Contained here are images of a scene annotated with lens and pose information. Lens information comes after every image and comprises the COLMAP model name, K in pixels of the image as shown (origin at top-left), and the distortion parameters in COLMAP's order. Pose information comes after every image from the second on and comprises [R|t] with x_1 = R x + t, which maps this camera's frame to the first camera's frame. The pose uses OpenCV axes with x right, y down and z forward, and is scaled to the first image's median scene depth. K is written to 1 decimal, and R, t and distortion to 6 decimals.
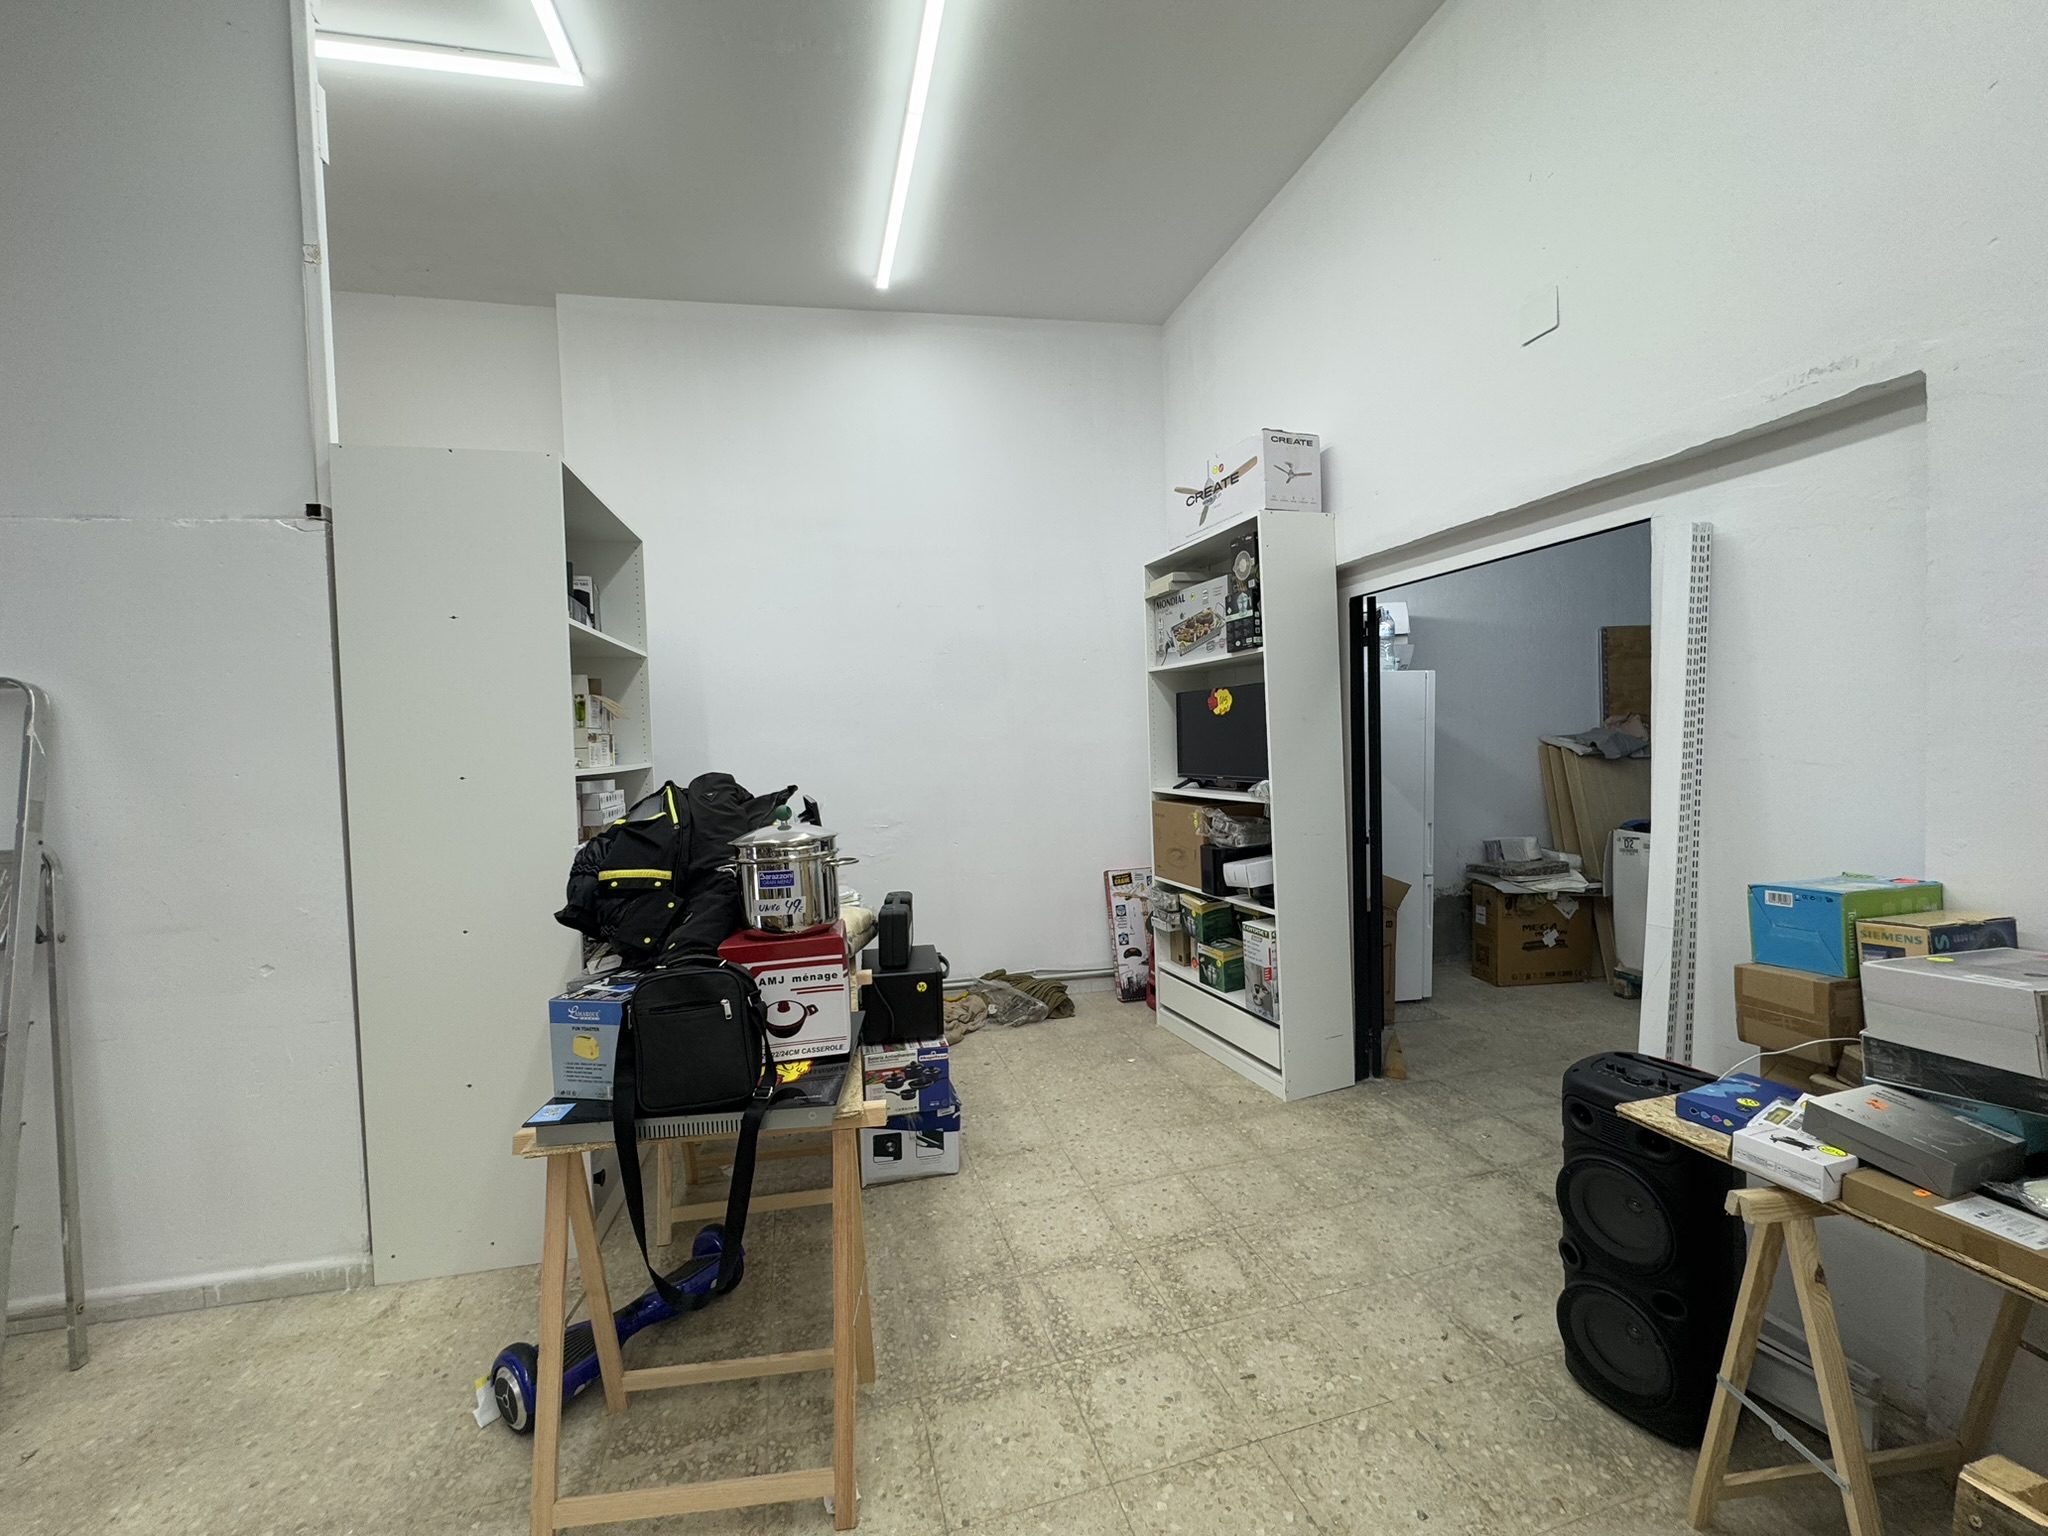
lens RADIAL K [[822.2, 0, 1024.1], [0, 822.2, 767.7], [0, 0, 1]] dist [-0.002391, -0.000267]
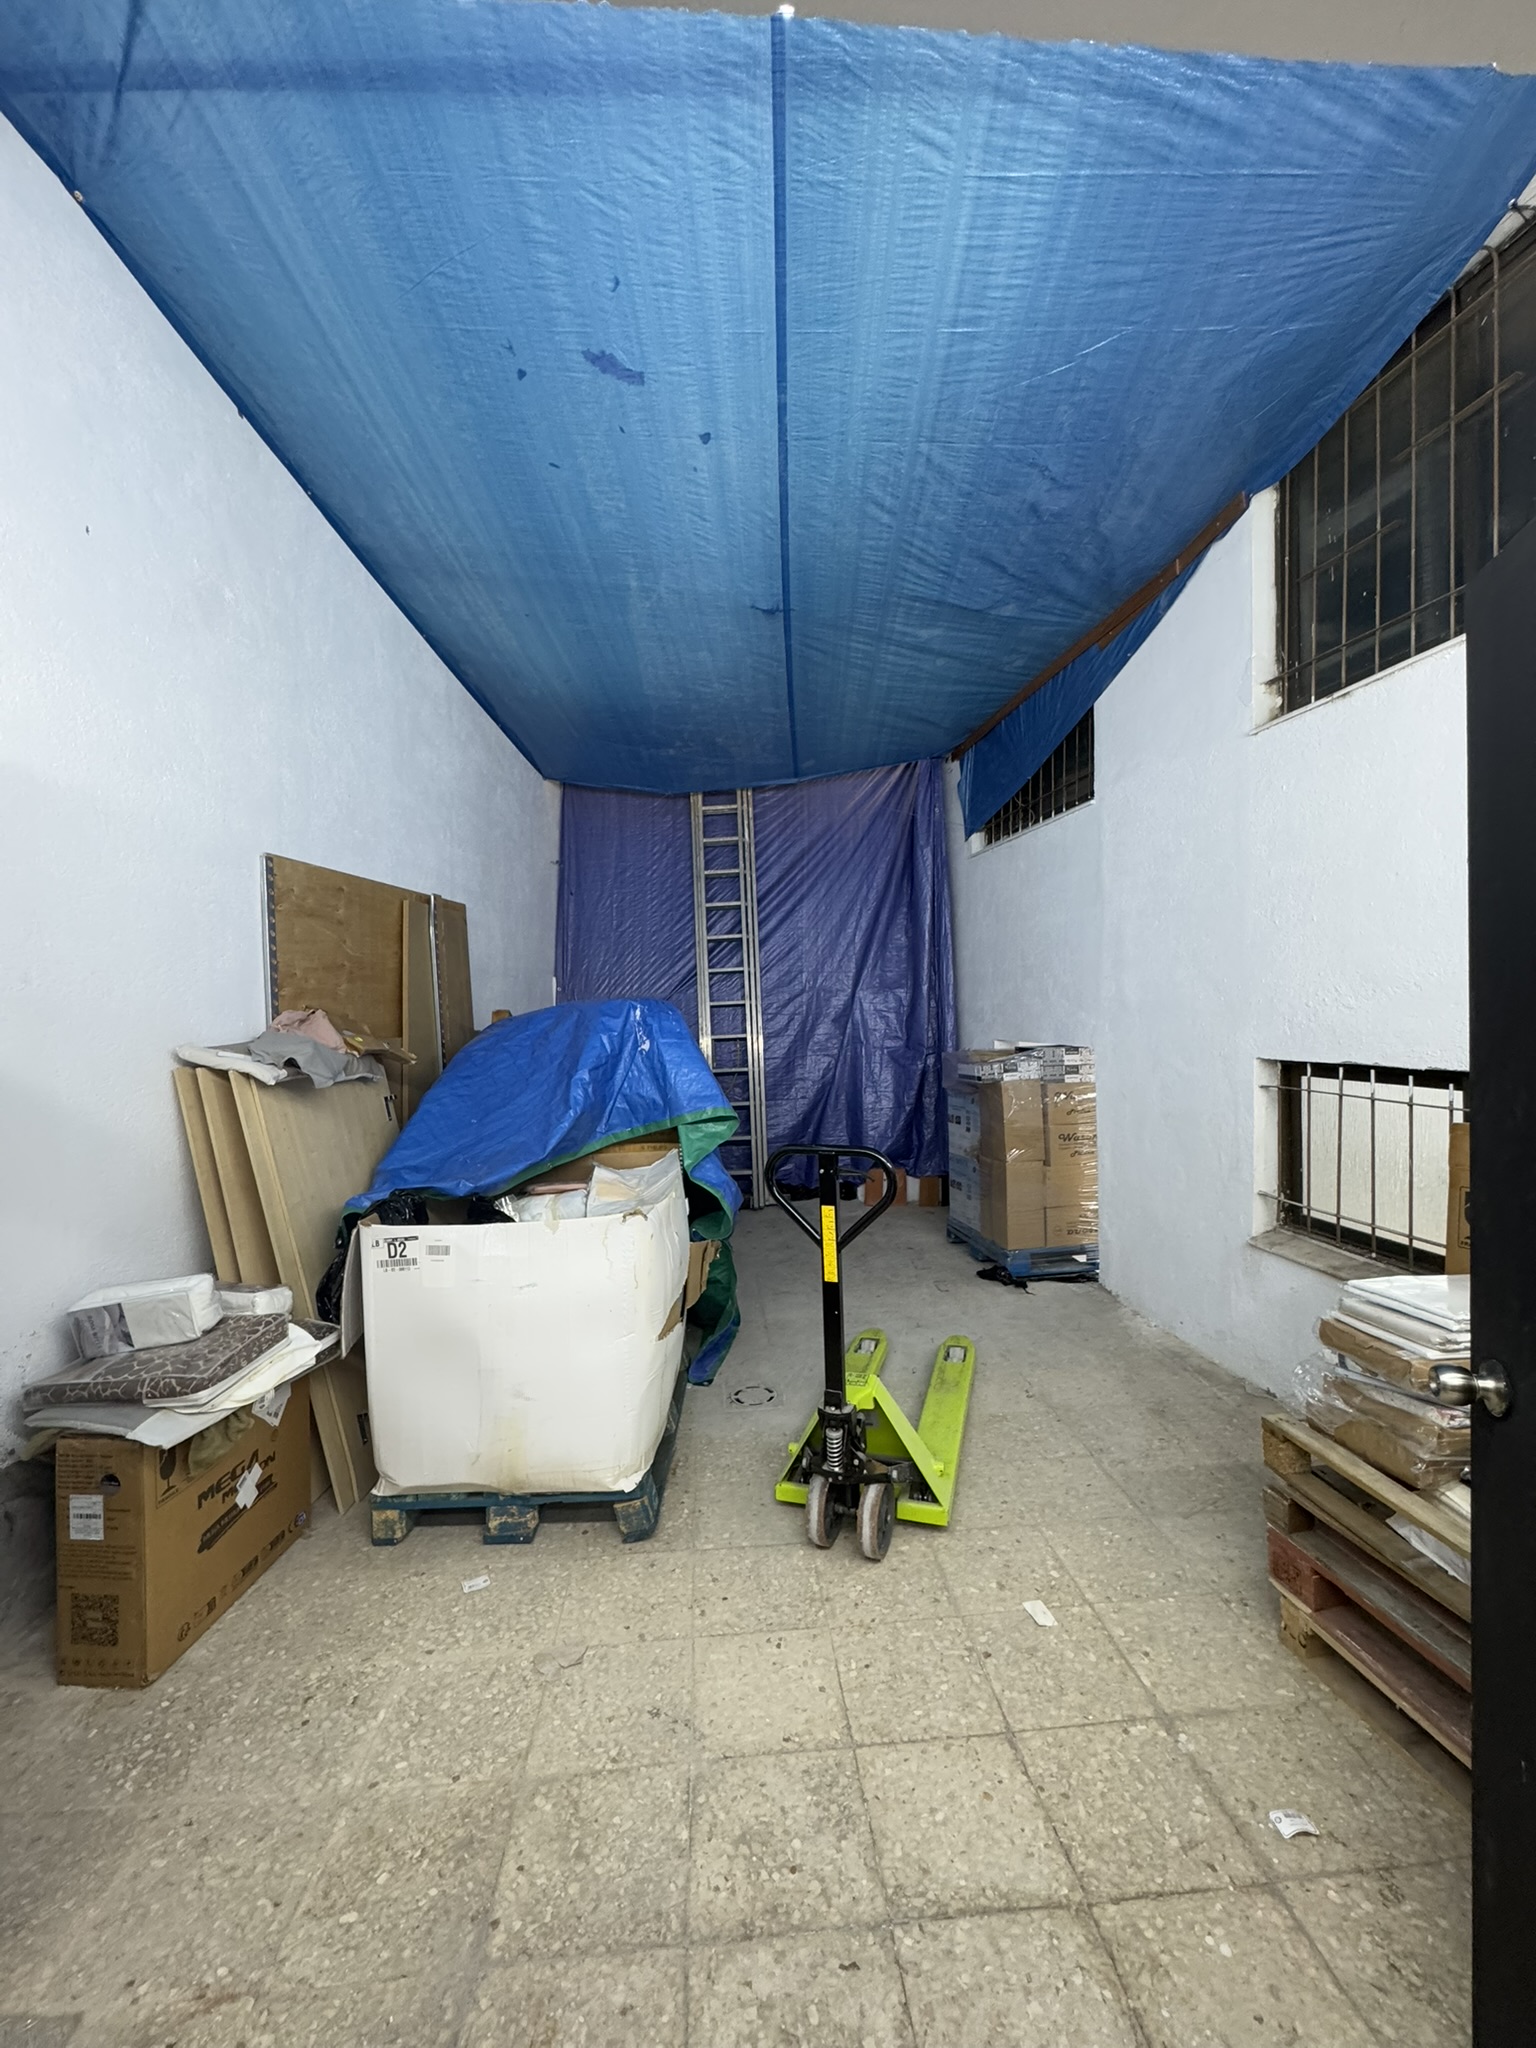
lens RADIAL K [[822.2, 0, 773.3], [0, 822.2, 1024.0], [0, 0, 1]] dist [-0.002391, -0.000267]
pose [[0.213207, 0.007915, 0.976975, 0.261389], [0.047398, 0.998706, -0.018435, -0.030966], [-0.975857, 0.050237, 0.212556, 0.625047]]
